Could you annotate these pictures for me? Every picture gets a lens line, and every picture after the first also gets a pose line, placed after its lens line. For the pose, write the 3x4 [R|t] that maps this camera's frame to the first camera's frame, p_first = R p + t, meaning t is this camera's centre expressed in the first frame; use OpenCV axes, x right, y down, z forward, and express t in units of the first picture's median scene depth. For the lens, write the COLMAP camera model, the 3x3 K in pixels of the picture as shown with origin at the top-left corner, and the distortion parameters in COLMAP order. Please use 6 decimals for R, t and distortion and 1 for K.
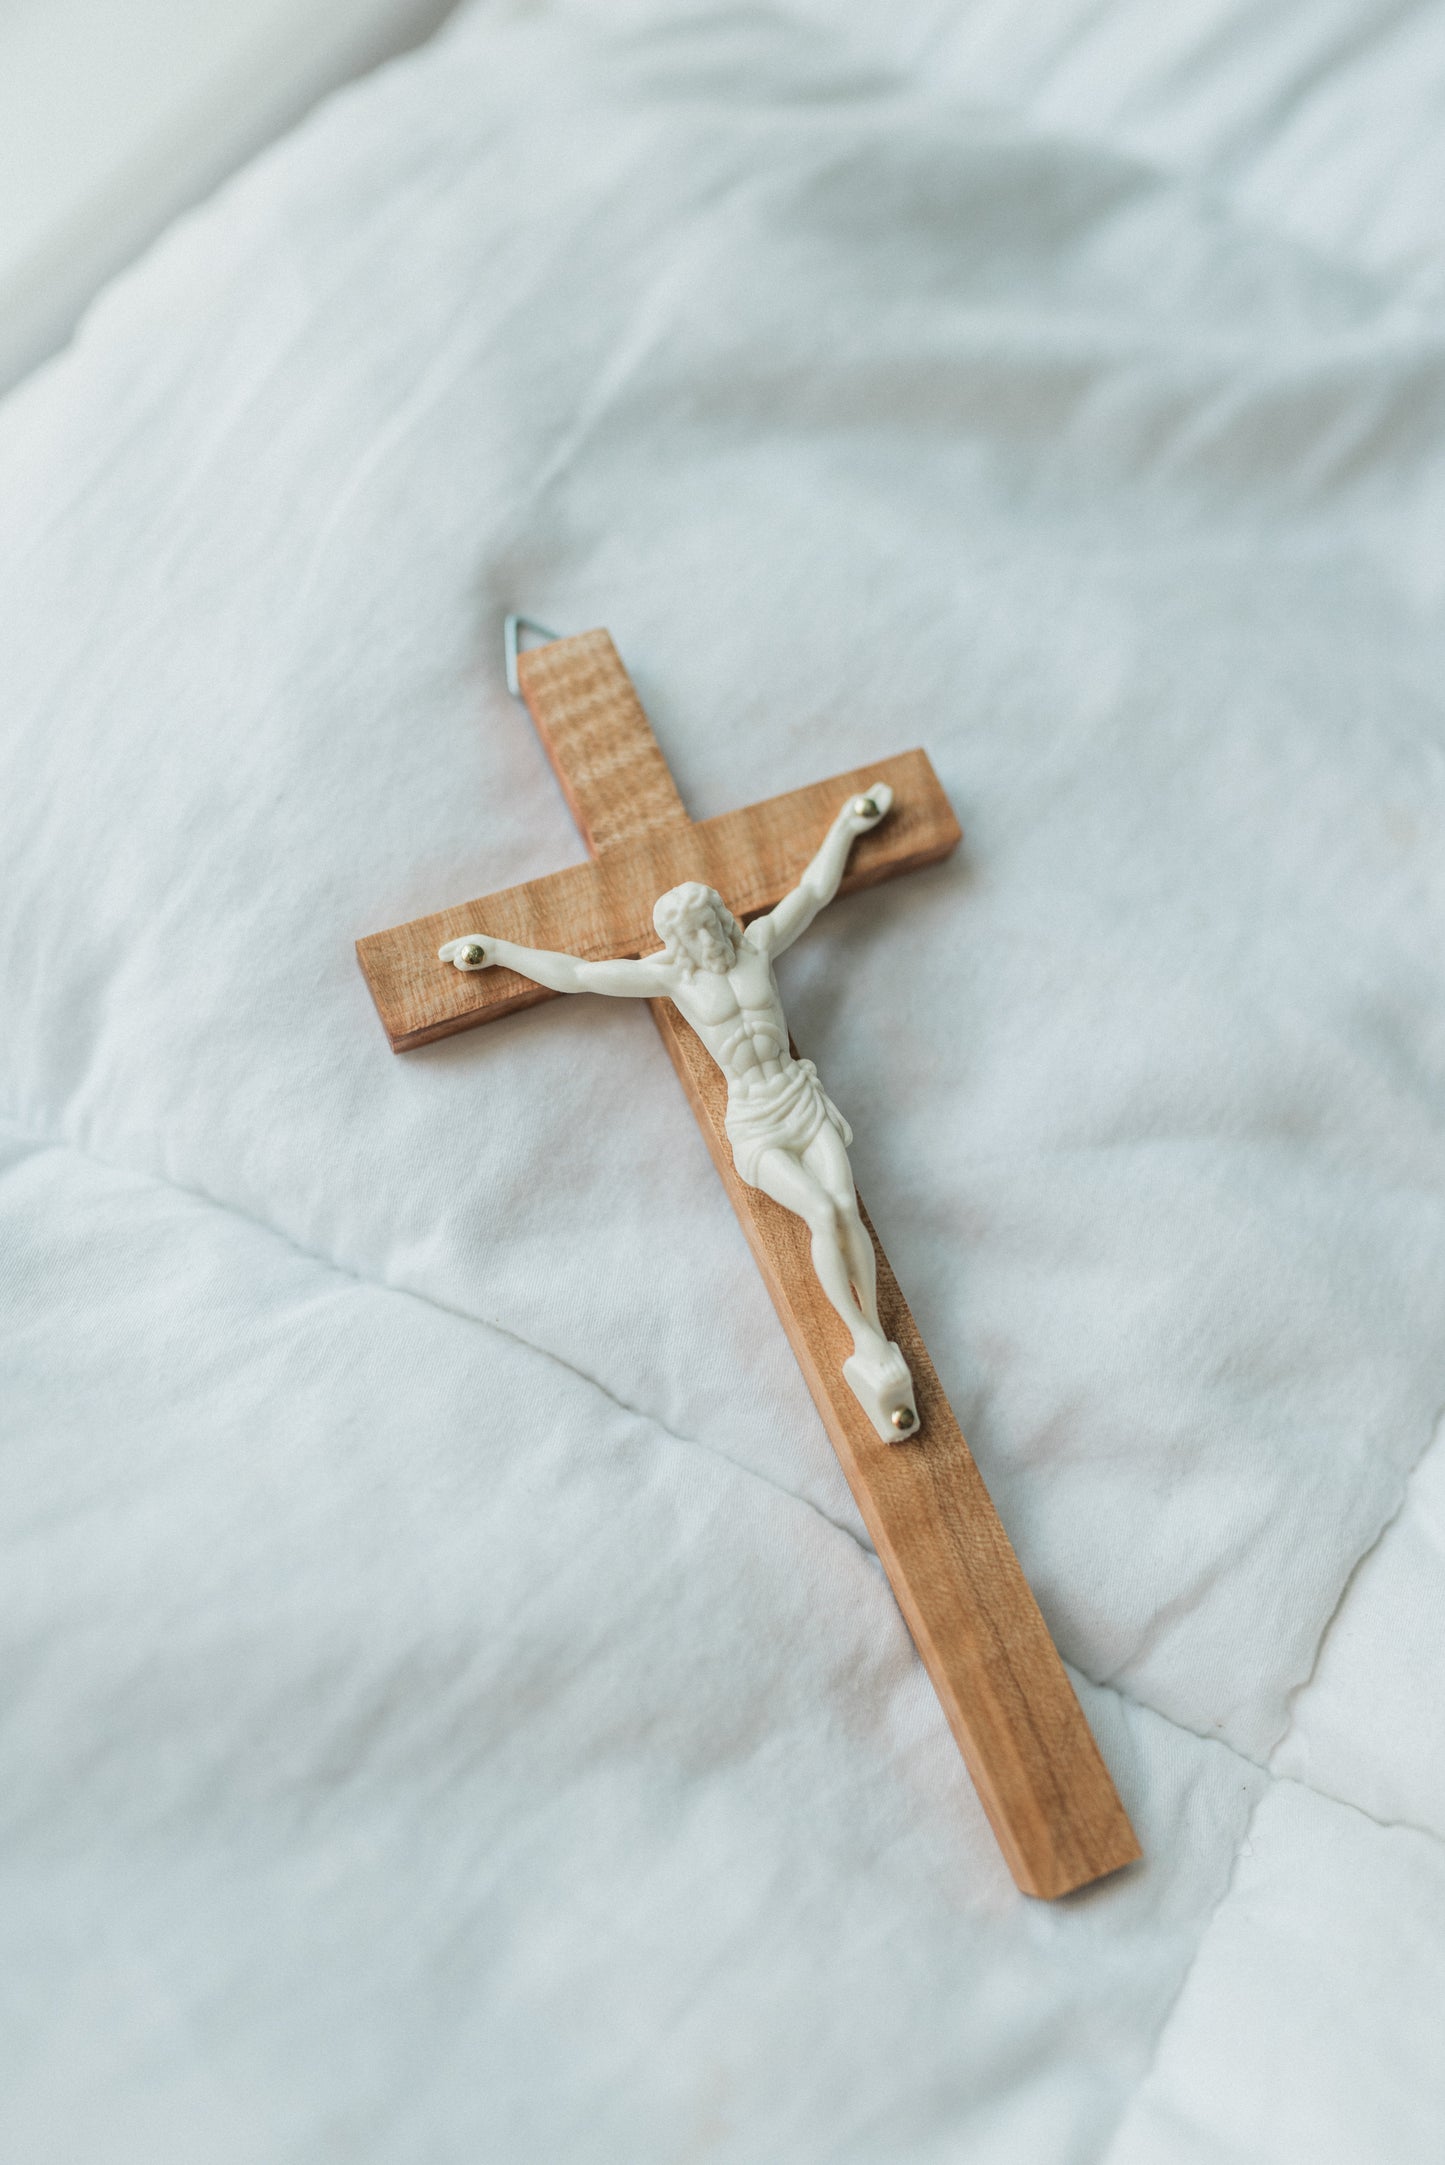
lens RADIAL K [[2264.8, 0, 729.8], [0, 2264.8, 1000.8], [0, 0, 1]] dist [0.008512, 0.001123]
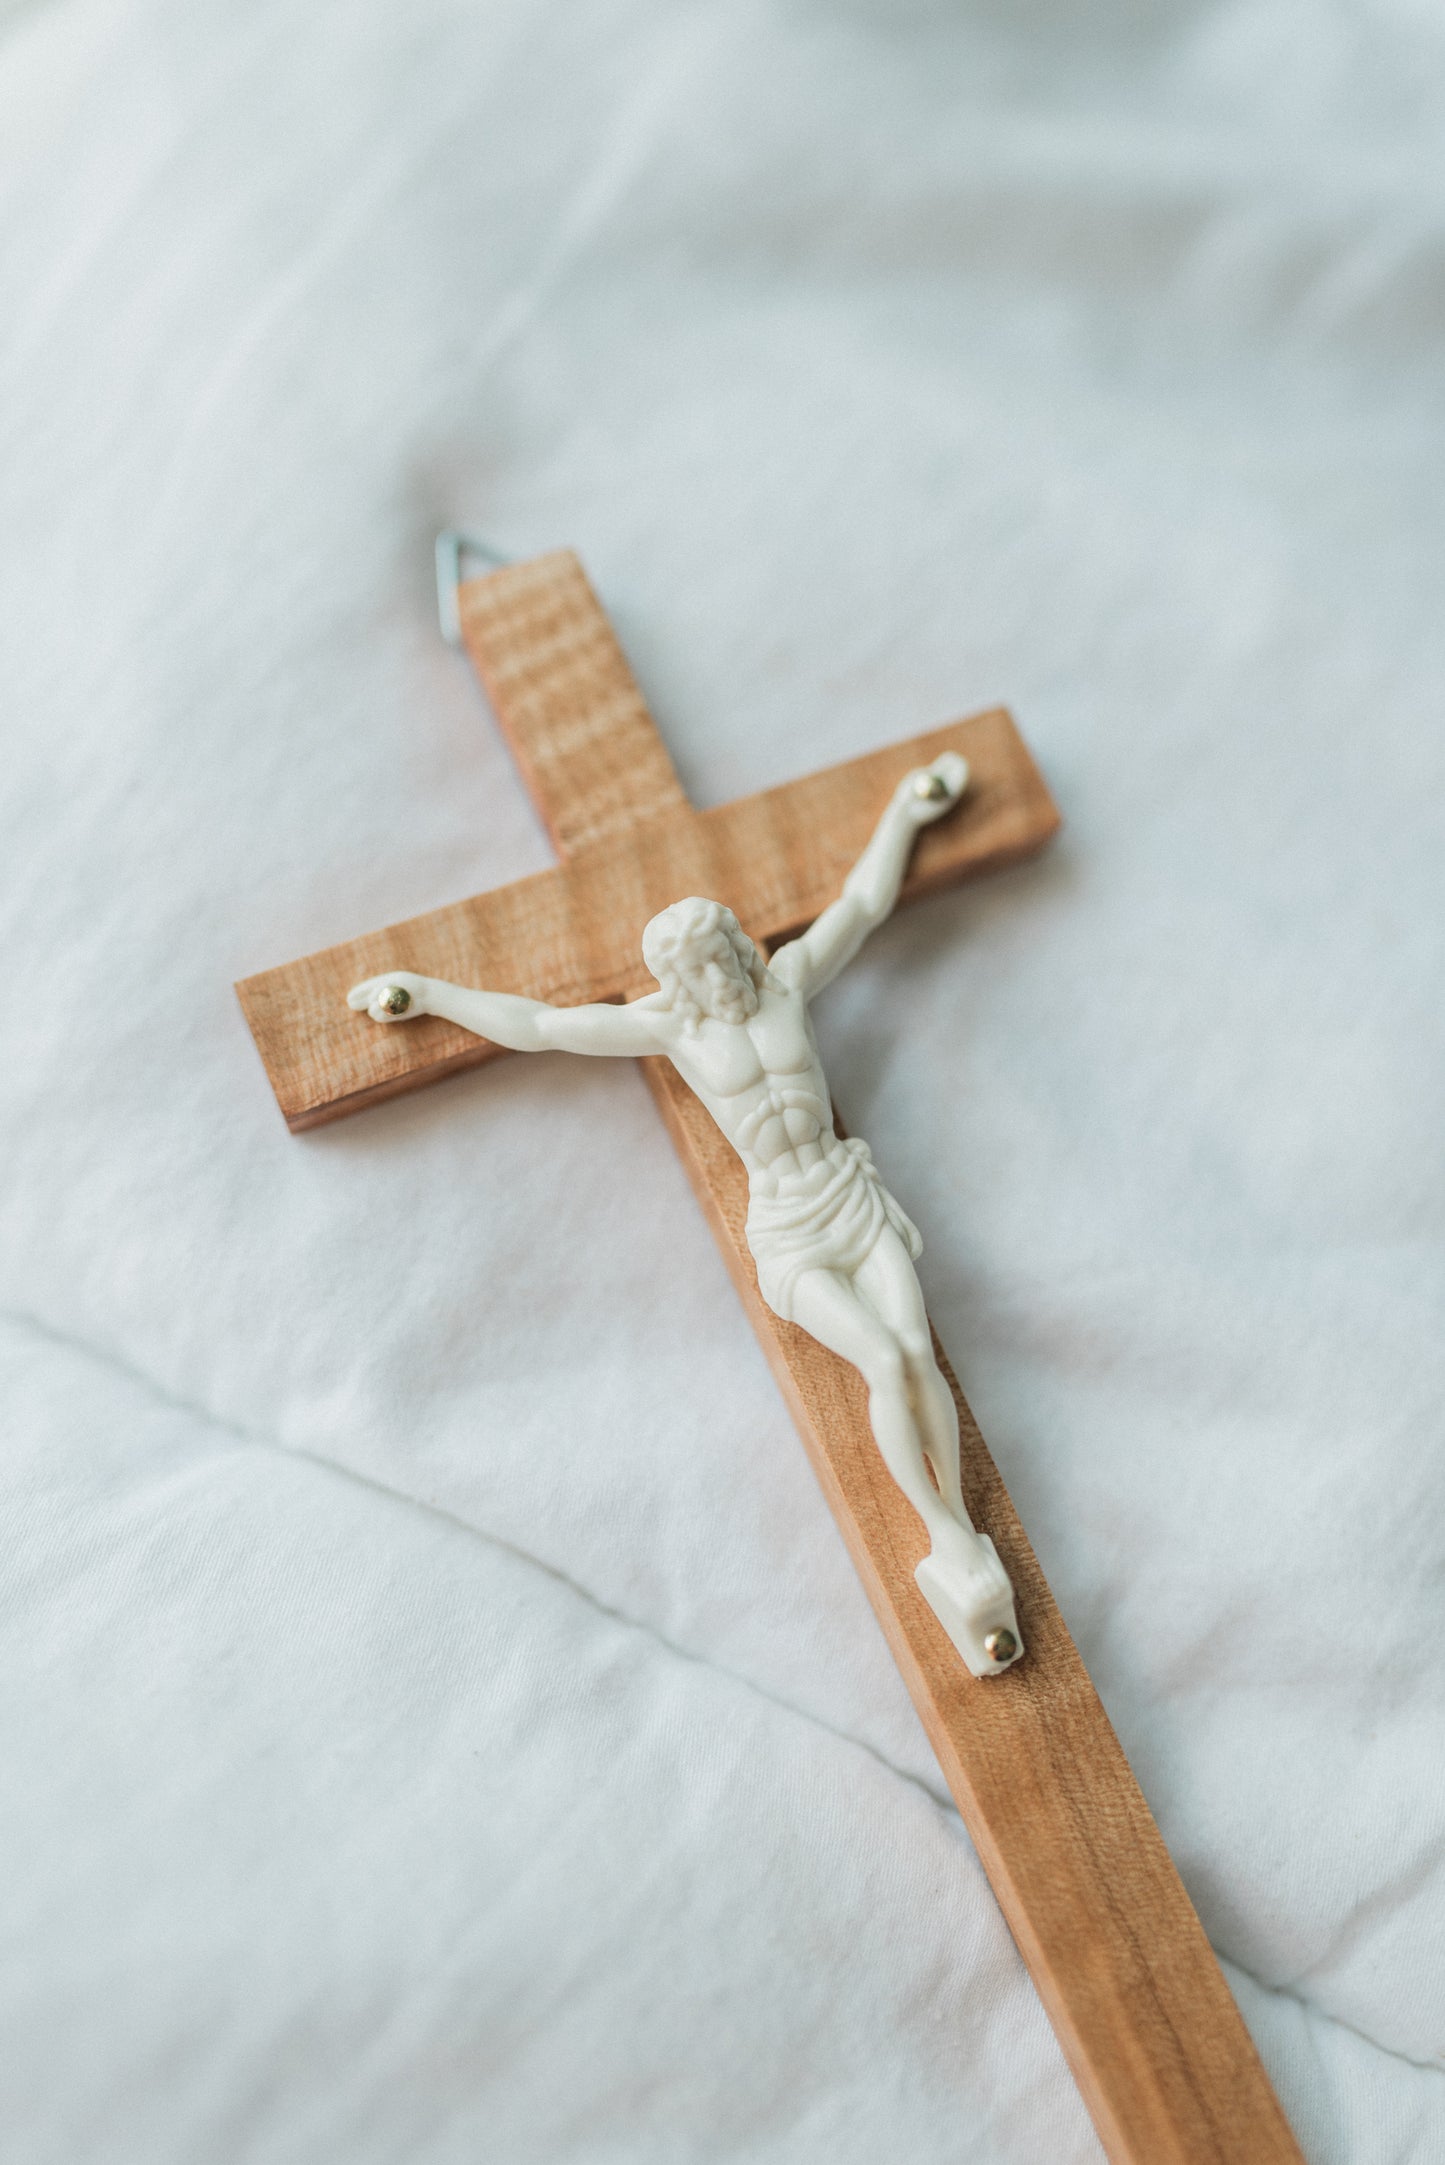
lens RADIAL K [[2439.4, 0, 722.0], [0, 2439.4, 963.0], [0, 0, 1]] dist [0.005540, 0.007935]
pose [[0.999898, -0.013410, -0.004916, -0.004680], [0.013418, 0.999909, 0.001589, -0.032138], [0.004894, -0.001655, 0.999987, 0.219178]]
